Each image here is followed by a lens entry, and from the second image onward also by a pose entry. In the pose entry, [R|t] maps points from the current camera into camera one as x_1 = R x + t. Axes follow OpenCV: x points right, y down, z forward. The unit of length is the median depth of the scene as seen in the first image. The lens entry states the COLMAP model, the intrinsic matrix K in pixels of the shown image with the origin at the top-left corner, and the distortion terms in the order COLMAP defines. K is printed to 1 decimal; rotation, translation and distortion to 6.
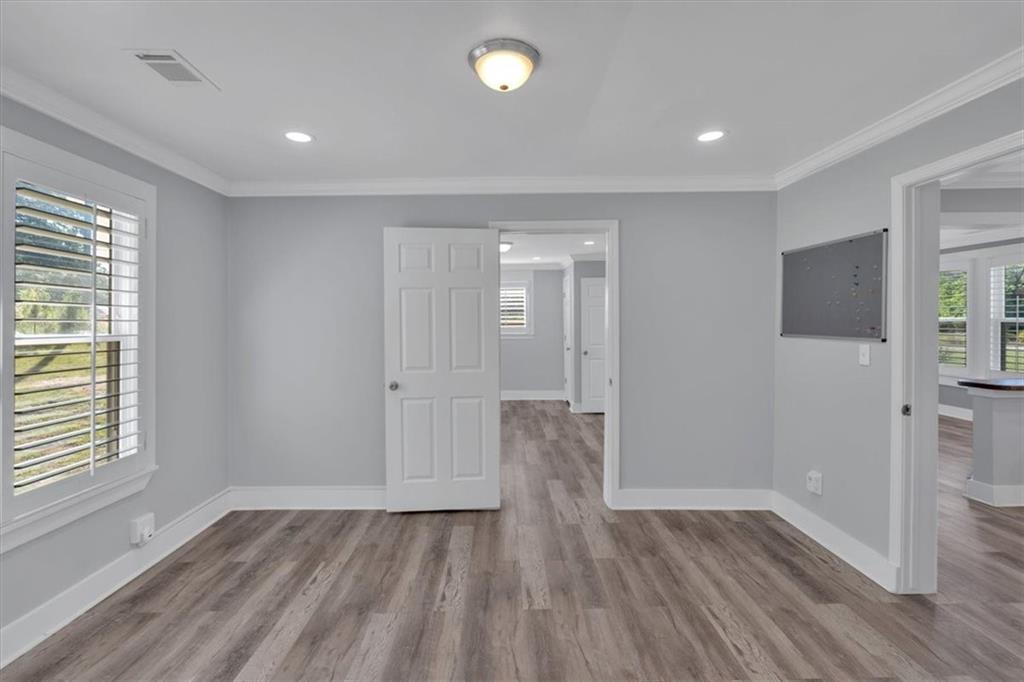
lens RADIAL K [[461.4, 0, 507.5], [0, 461.4, 334.9], [0, 0, 1]] dist [-0.005668, 0.001942]
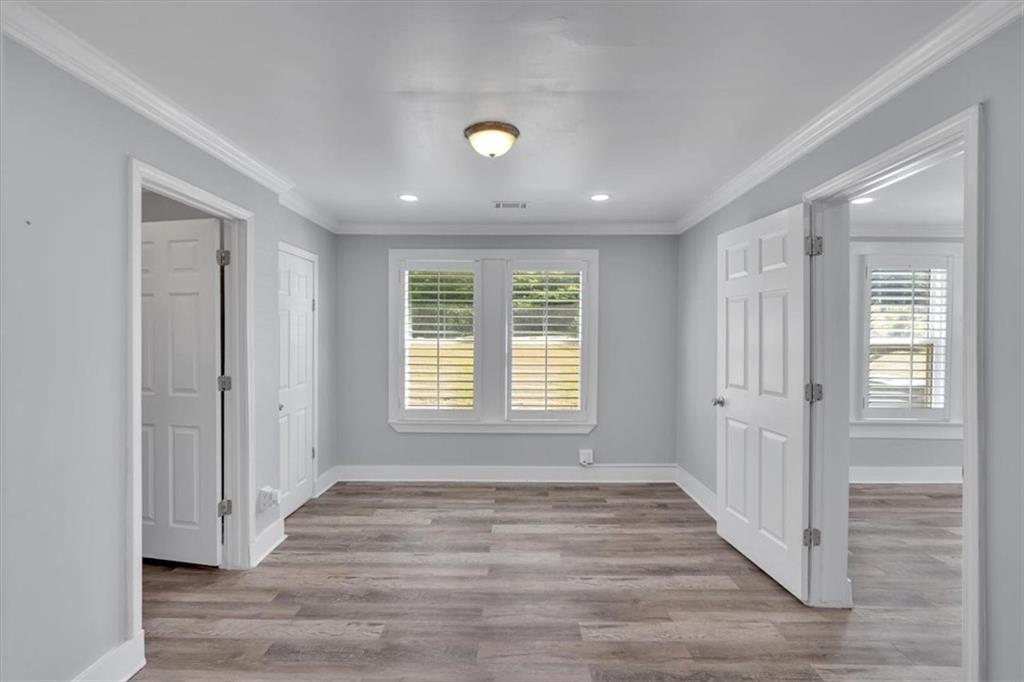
lens RADIAL K [[461.4, 0, 507.2], [0, 461.4, 336.7], [0, 0, 1]] dist [-0.005668, 0.001942]
pose [[-0.011853, 0.008911, -0.999890, 0.862214], [-0.030913, 0.999479, 0.009274, -0.020484], [0.999452, 0.031019, -0.011572, 0.705890]]
